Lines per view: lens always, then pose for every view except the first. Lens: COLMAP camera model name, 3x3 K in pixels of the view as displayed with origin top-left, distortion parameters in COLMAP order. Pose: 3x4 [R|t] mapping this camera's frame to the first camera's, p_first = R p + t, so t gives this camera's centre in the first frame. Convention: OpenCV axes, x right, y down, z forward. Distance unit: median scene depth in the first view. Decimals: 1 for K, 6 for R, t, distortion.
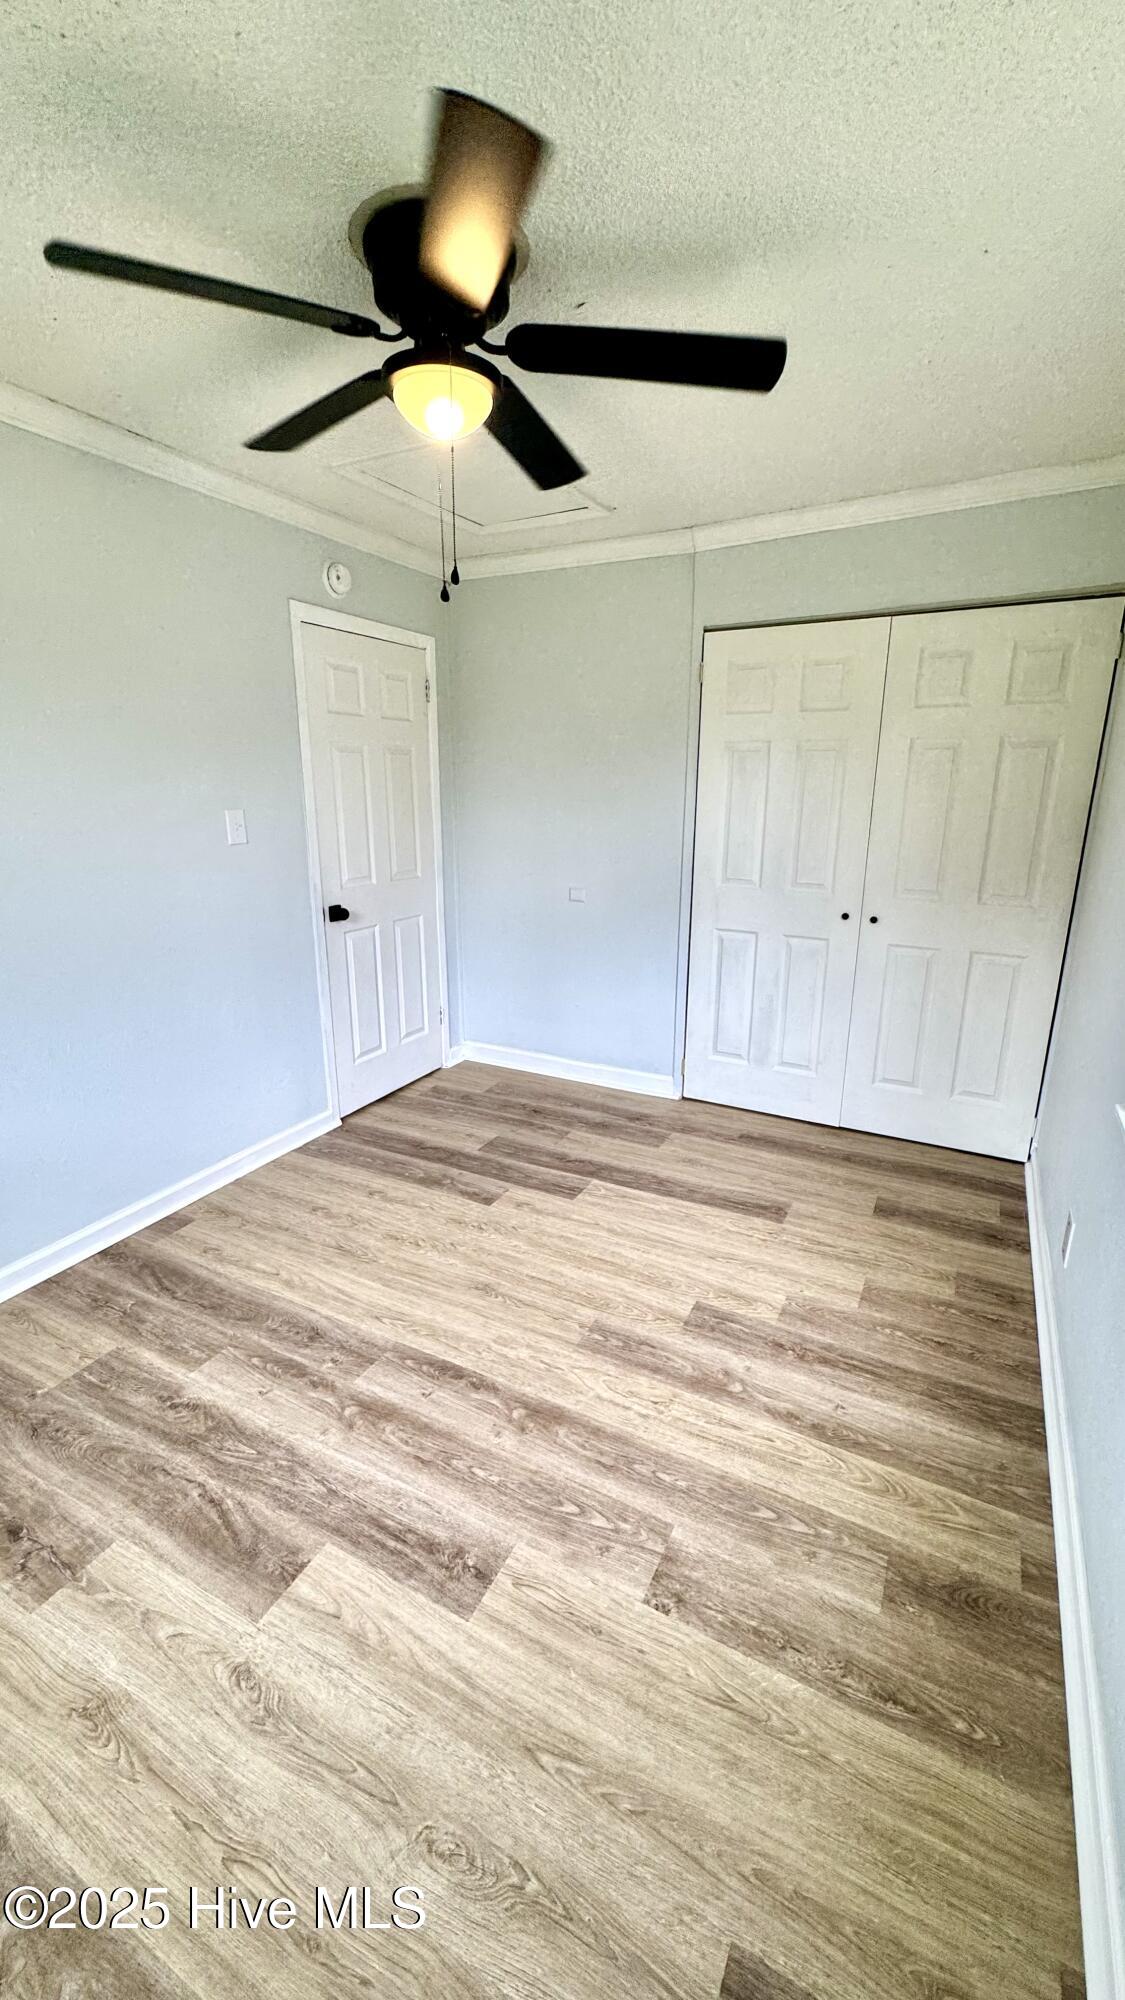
lens RADIAL K [[793.1, 0, 562.5], [0, 793.1, 1000.0], [0, 0, 1]] dist [-0.001606, 0.000241]
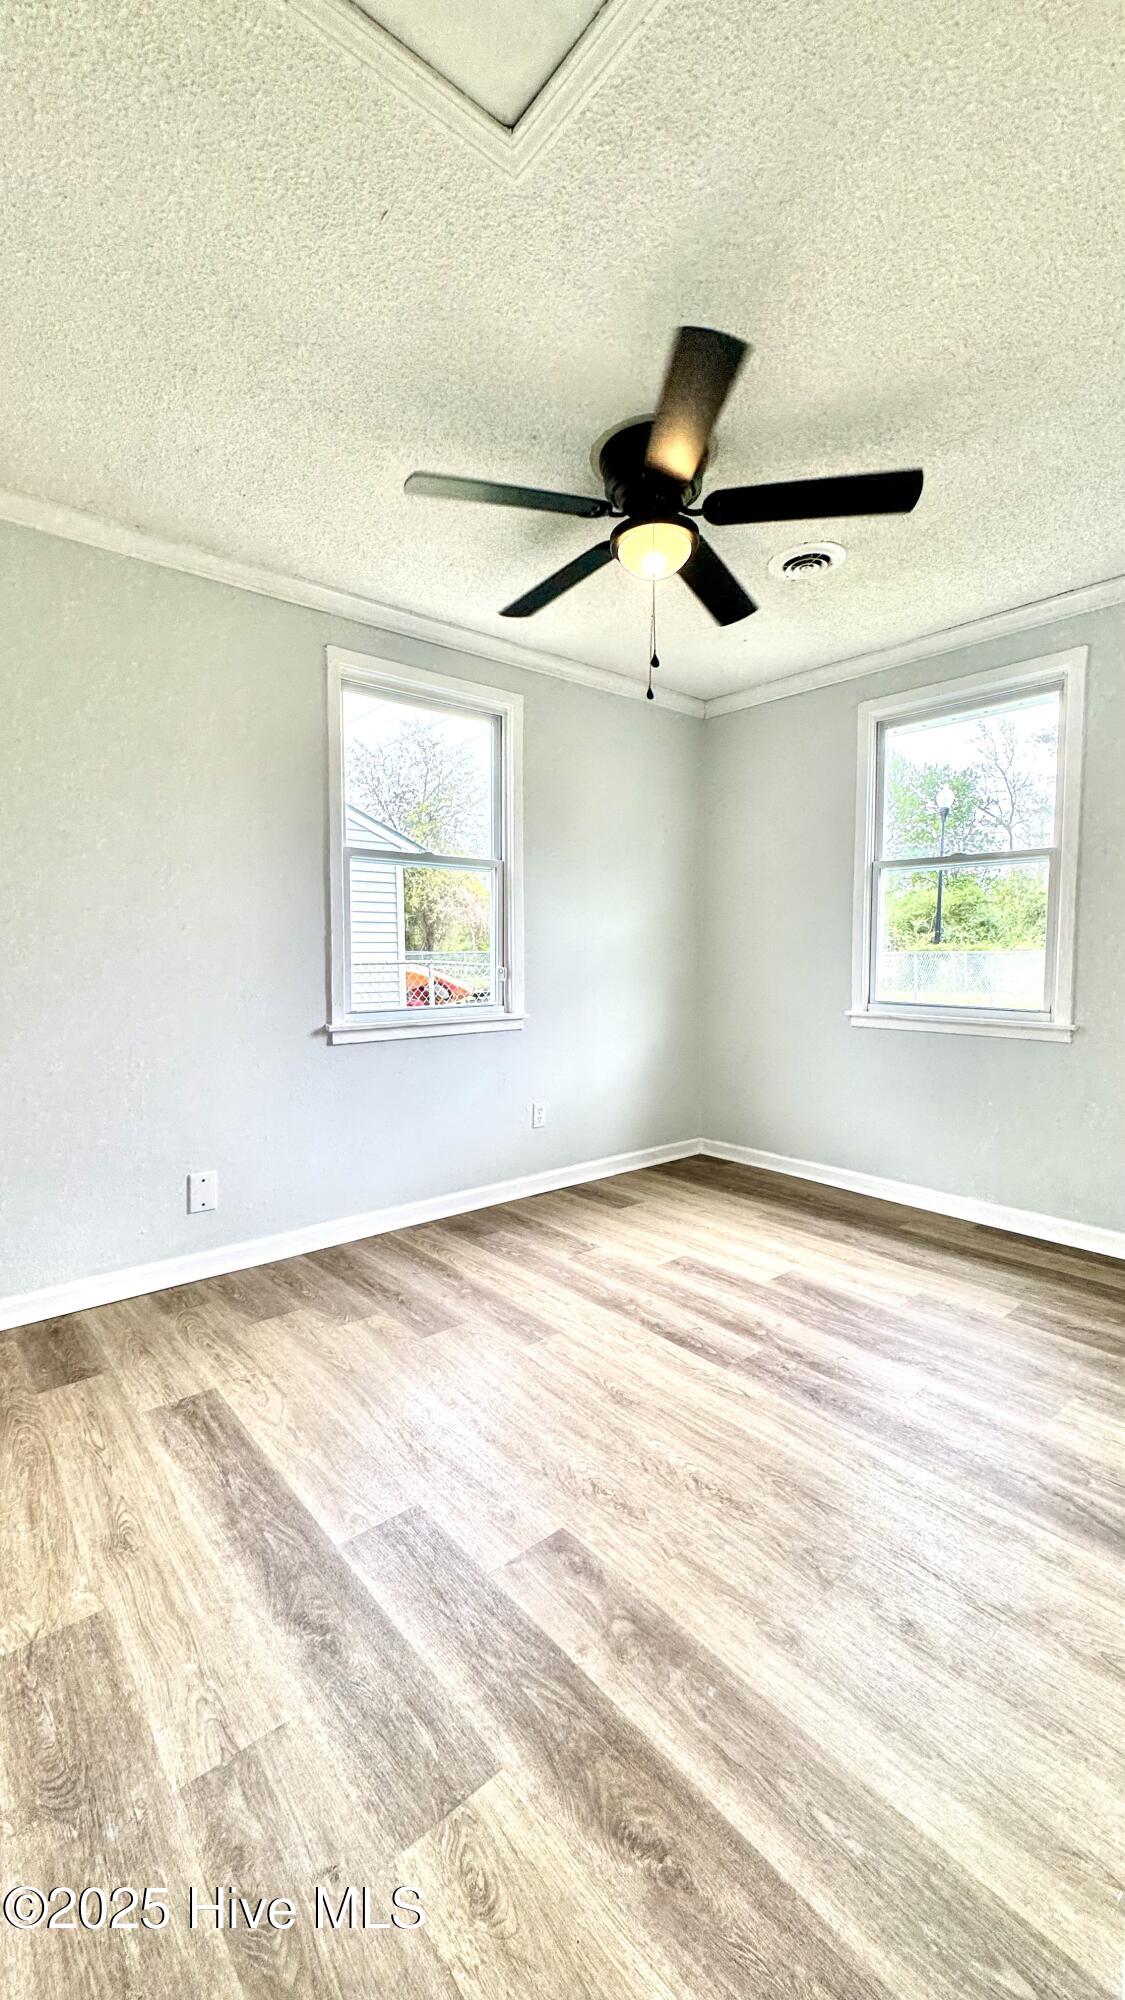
lens RADIAL K [[793.1, 0, 562.5], [0, 793.1, 1000.0], [0, 0, 1]] dist [-0.001606, 0.000241]
pose [[-0.928352, -0.022711, 0.371008, -0.398333], [0.099826, 0.946228, 0.307713, -0.351075], [-0.358046, 0.322703, -0.876165, 1.889153]]
